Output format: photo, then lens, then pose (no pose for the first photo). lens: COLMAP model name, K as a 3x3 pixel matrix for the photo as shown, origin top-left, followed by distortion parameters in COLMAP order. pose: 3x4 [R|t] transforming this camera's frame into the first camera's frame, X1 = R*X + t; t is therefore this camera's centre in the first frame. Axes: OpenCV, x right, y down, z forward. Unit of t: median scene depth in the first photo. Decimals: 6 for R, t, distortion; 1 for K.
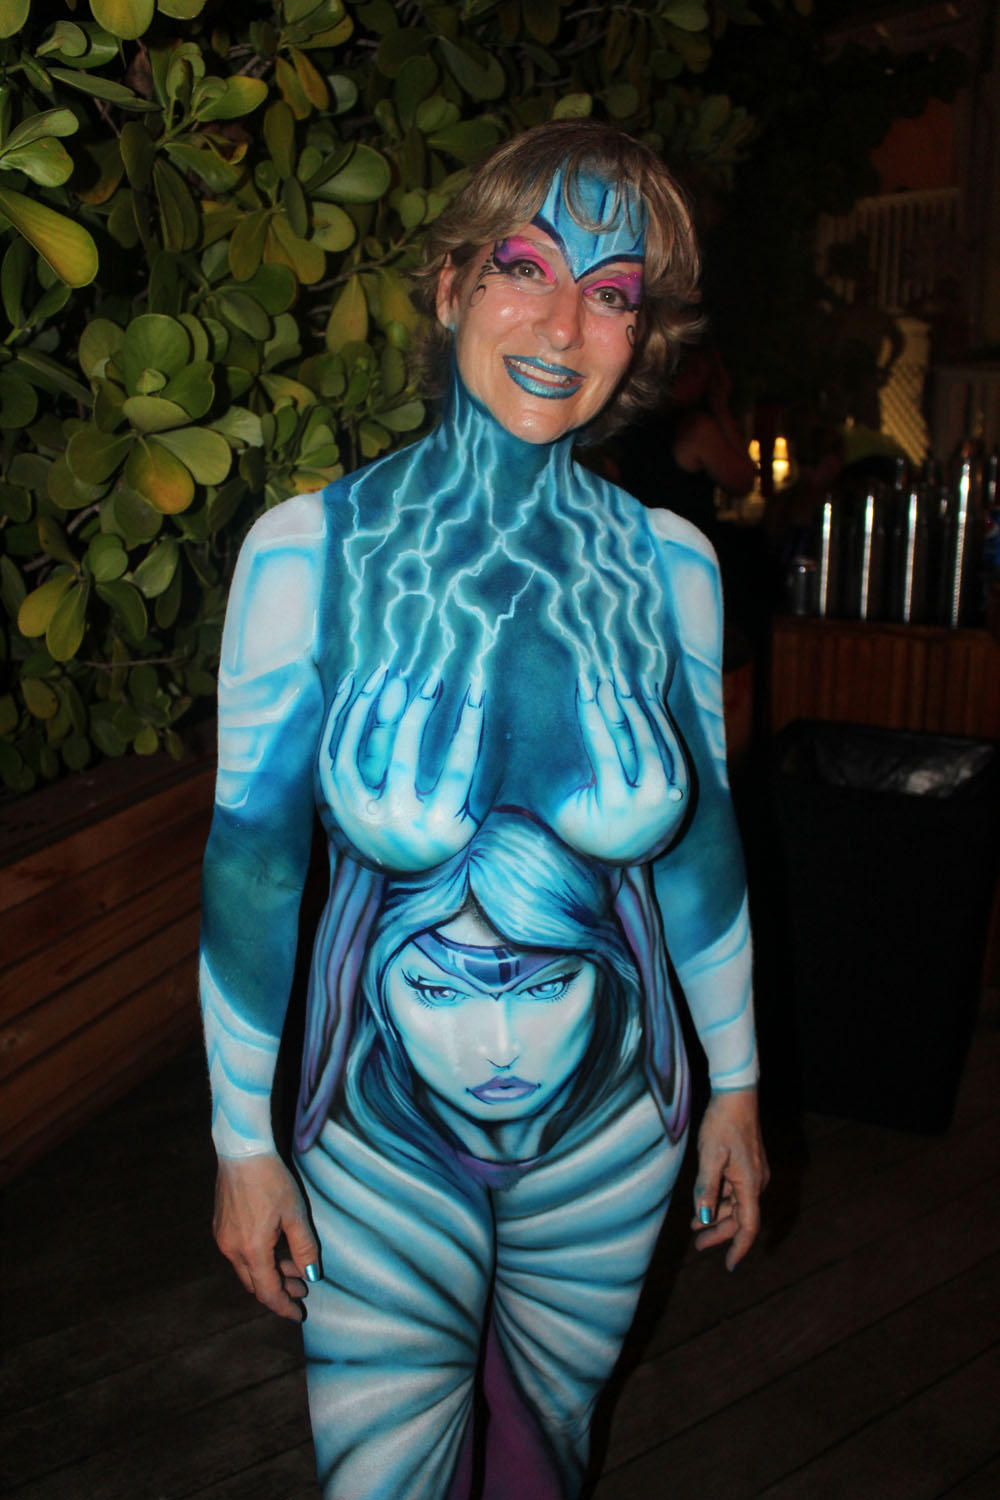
lens RADIAL K [[1337.4, 0, 499.7], [0, 1337.4, 678.7], [0, 0, 1]] dist [-0.231068, 0.283565]
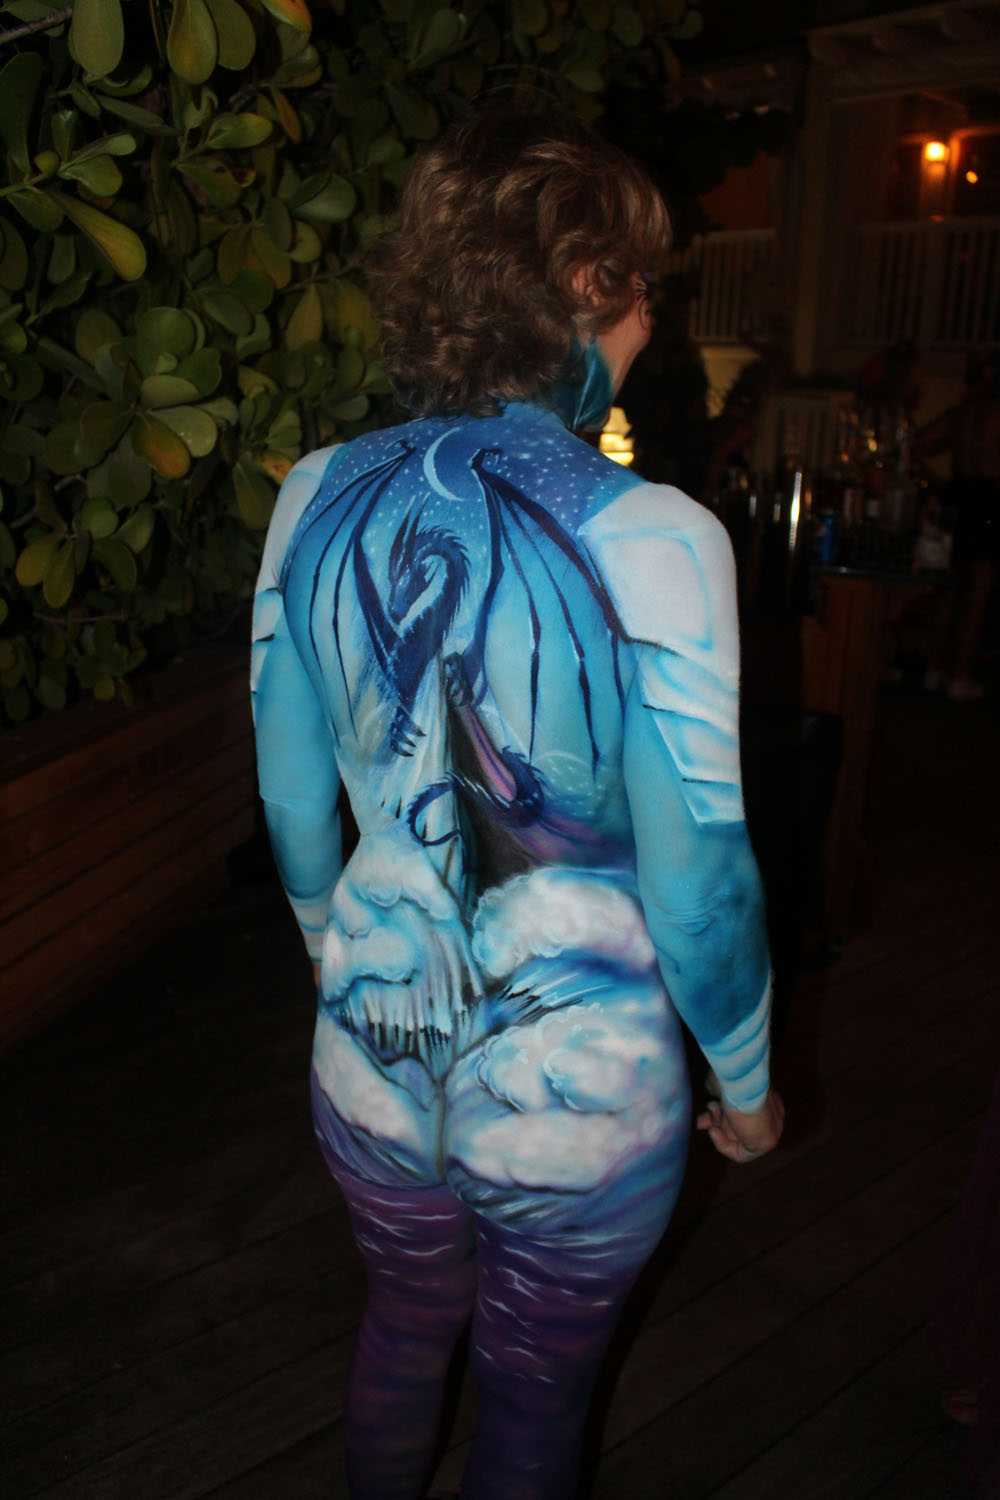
lens RADIAL K [[1337.4, 0, 499.7], [0, 1337.4, 678.7], [0, 0, 1]] dist [-0.231068, 0.283565]
pose [[0.988263, 0.015991, 0.151925, -0.122636], [-0.014120, 0.999811, -0.013385, 0.057639], [-0.152110, 0.011083, 0.988301, -0.177153]]
